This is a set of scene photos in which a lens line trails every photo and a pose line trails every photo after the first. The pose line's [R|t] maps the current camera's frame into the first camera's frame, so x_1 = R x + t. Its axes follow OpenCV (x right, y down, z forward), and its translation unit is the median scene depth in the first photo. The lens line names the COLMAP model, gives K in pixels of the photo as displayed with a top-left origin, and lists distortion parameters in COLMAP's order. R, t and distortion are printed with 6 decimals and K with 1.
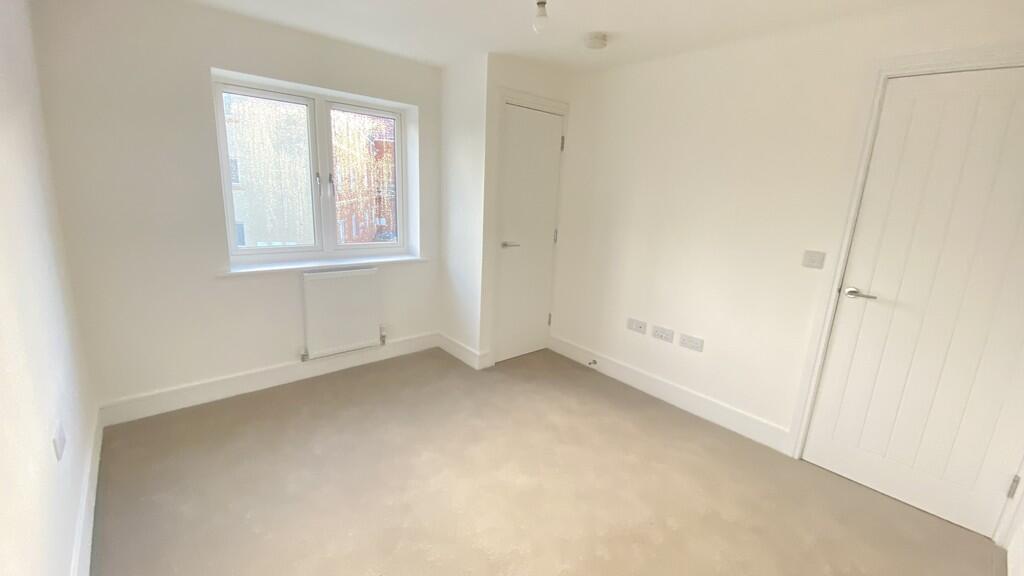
lens RADIAL K [[421.7, 0, 510.6], [0, 421.7, 288.5], [0, 0, 1]] dist [-0.000681, -0.000721]
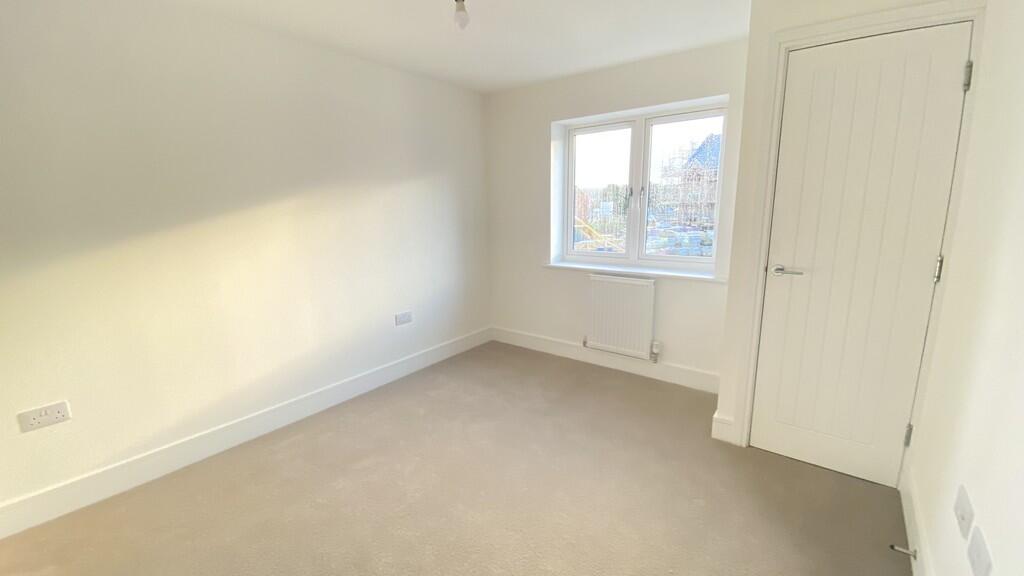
lens RADIAL K [[421.7, 0, 510.2], [0, 421.7, 287.1], [0, 0, 1]] dist [-0.000681, -0.000721]
pose [[0.158523, 0.143738, -0.976837, 0.582515], [-0.185085, 0.976135, 0.113598, -0.083684], [0.969853, 0.162790, 0.181344, 0.519832]]
